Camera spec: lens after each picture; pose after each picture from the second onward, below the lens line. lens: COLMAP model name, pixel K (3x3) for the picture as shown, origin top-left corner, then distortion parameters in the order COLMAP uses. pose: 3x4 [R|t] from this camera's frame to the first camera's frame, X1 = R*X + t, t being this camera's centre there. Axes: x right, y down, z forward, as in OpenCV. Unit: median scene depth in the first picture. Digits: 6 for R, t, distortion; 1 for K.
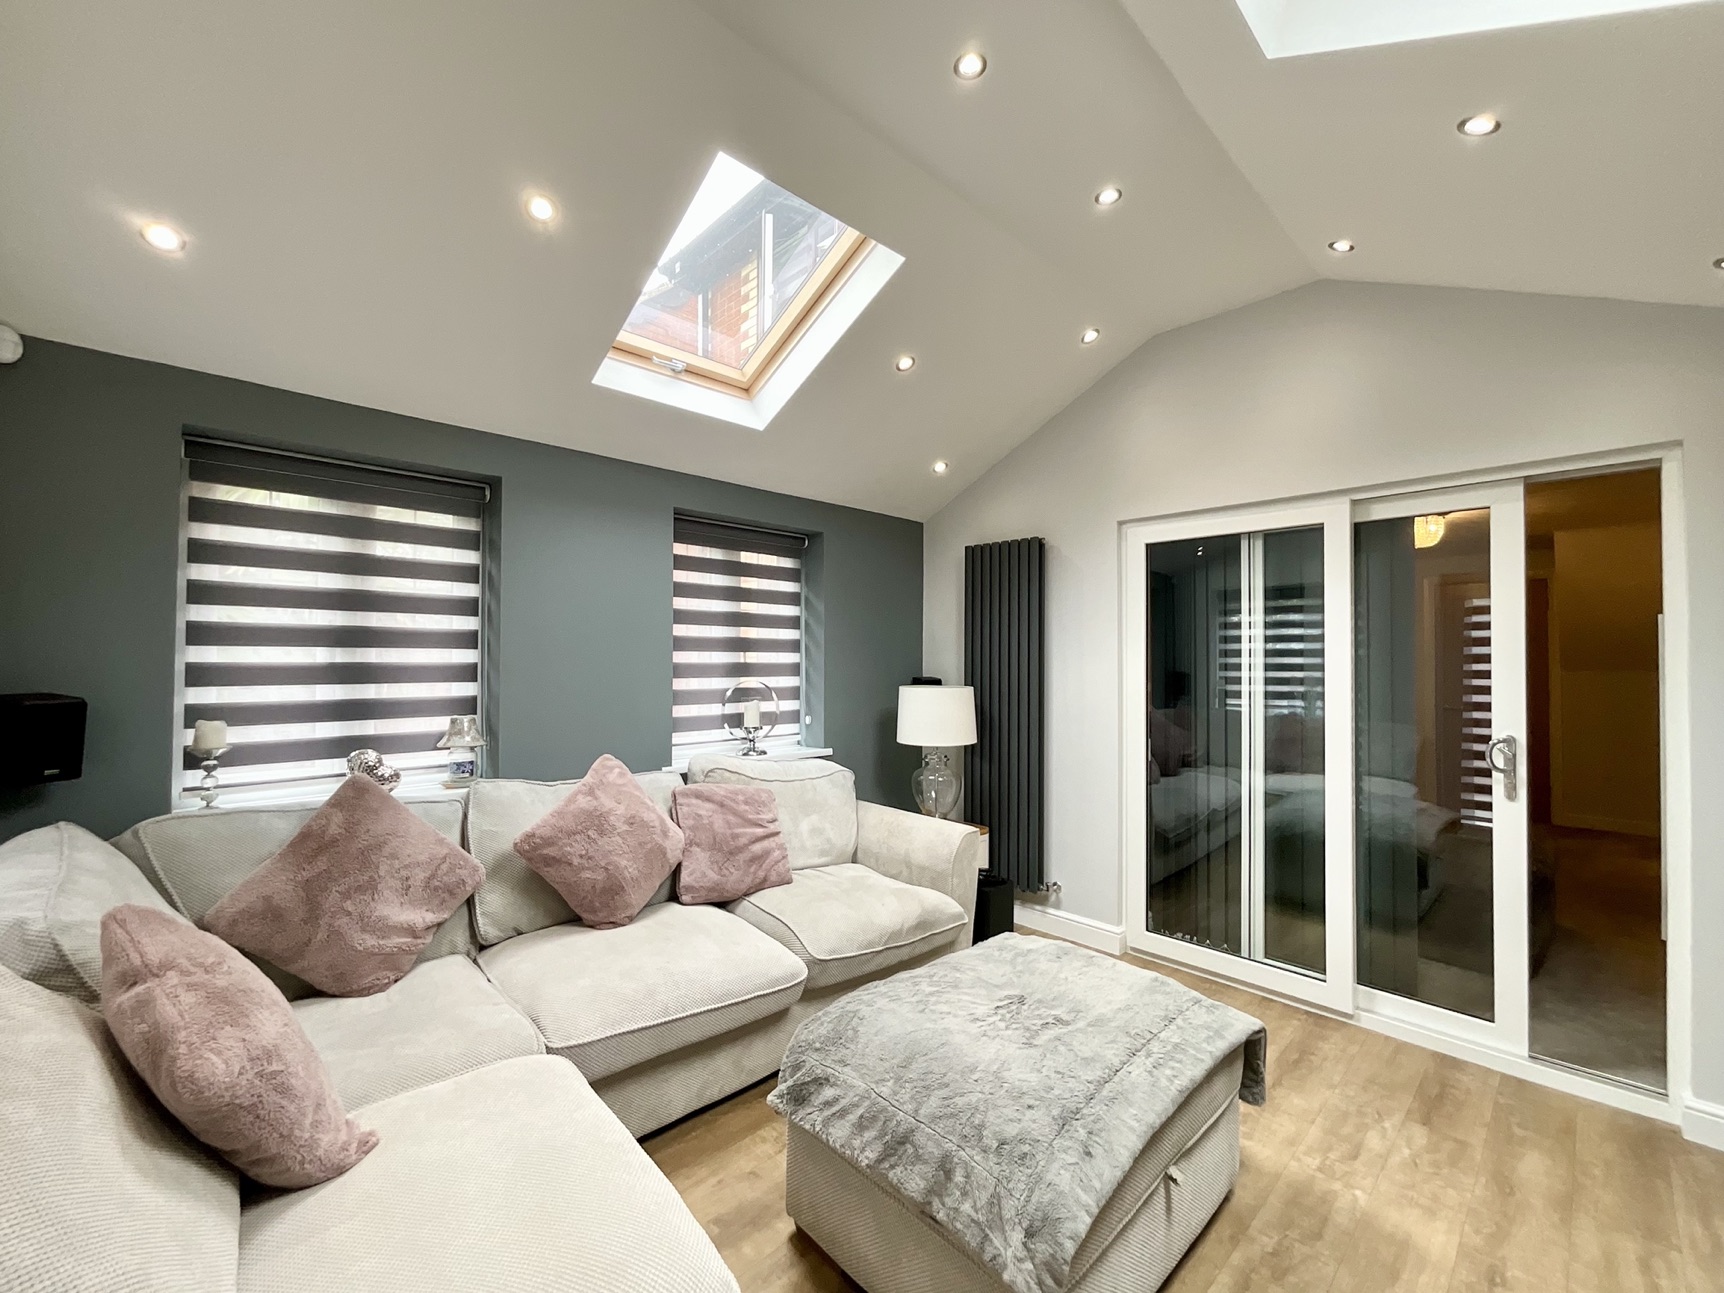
lens RADIAL K [[696.0, 0, 857.1], [0, 696.0, 650.2], [0, 0, 1]] dist [-0.000799, 0.000587]
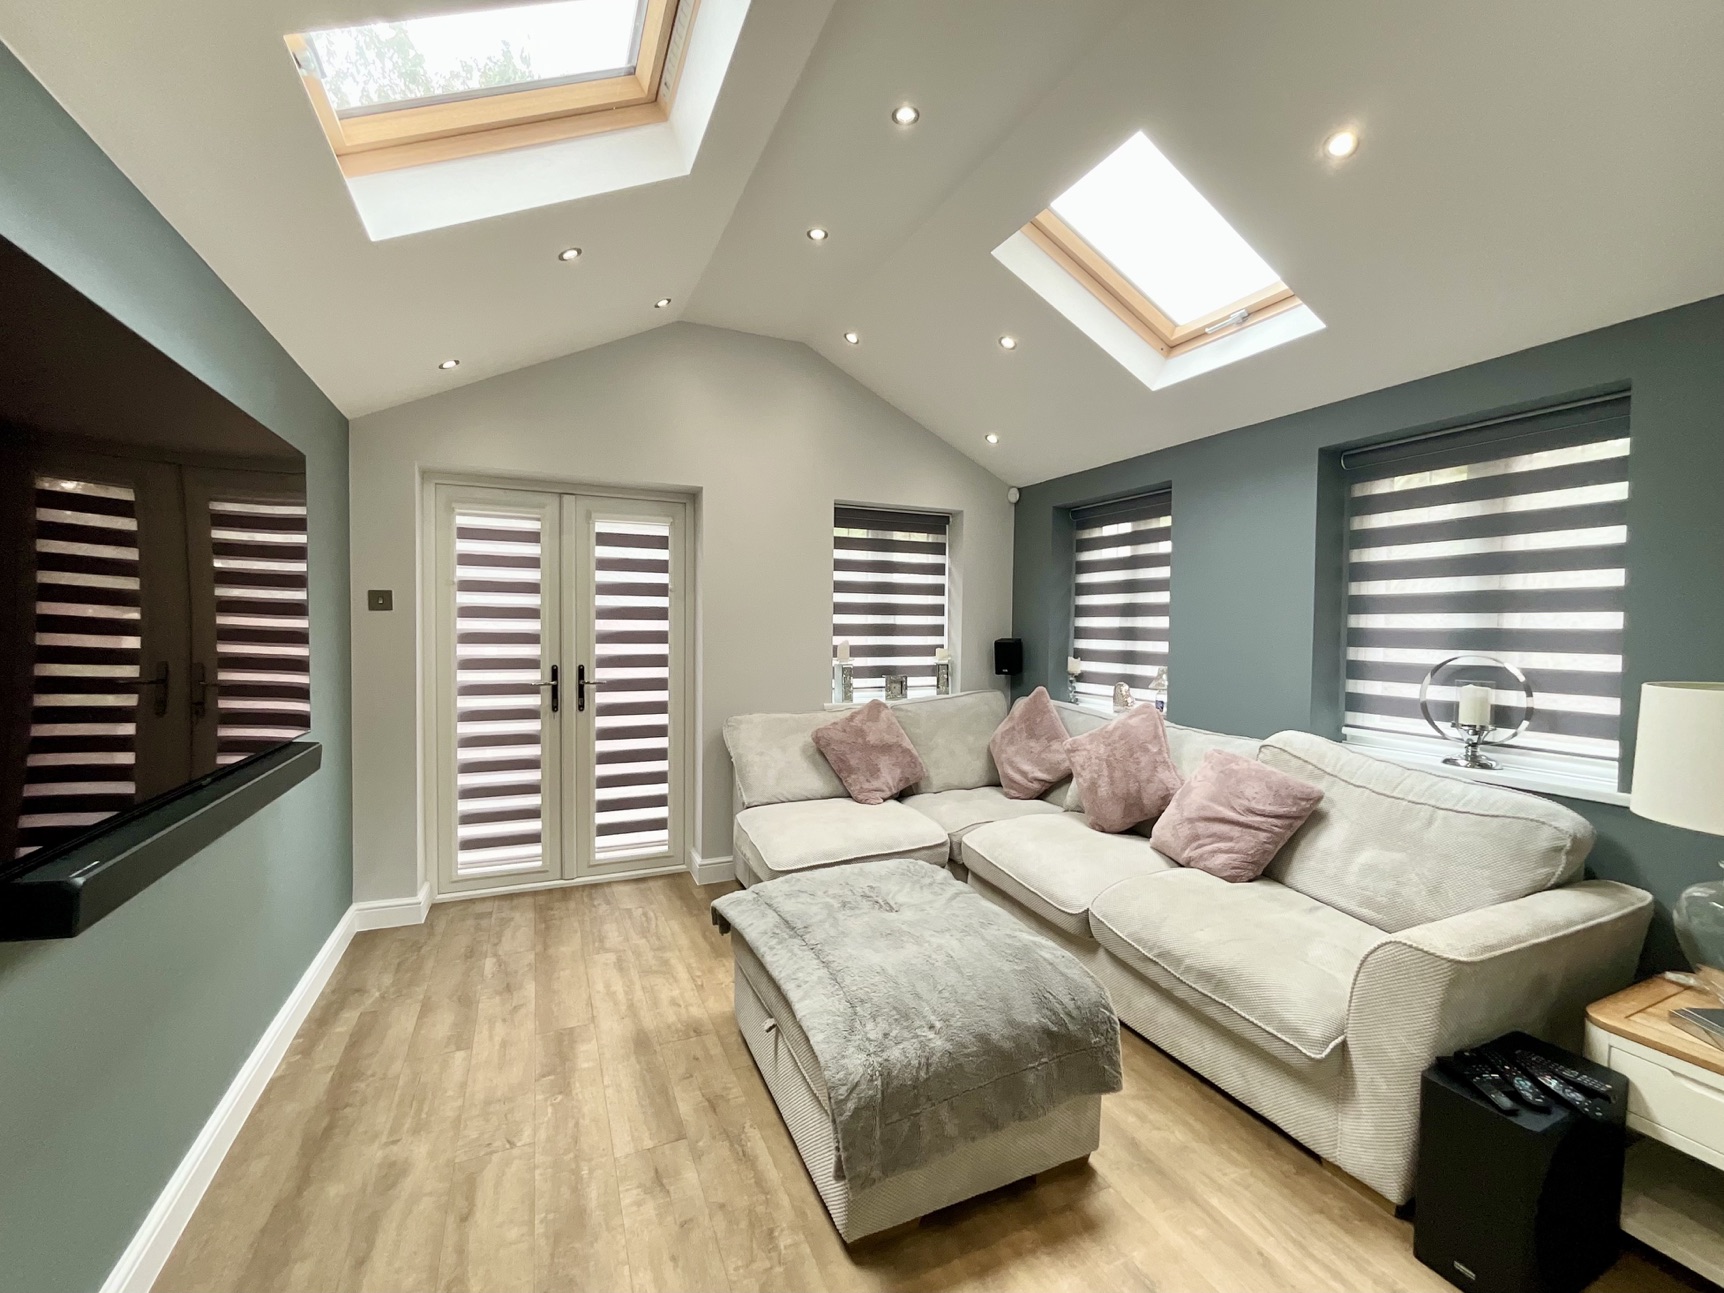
lens RADIAL K [[696.0, 0, 845.8], [0, 696.0, 642.1], [0, 0, 1]] dist [-0.000799, 0.000587]
pose [[-0.320147, 0.014272, -0.947260, 0.921305], [-0.000087, 0.999886, 0.015095, 0.028479], [0.947368, 0.004915, -0.320109, 0.883195]]
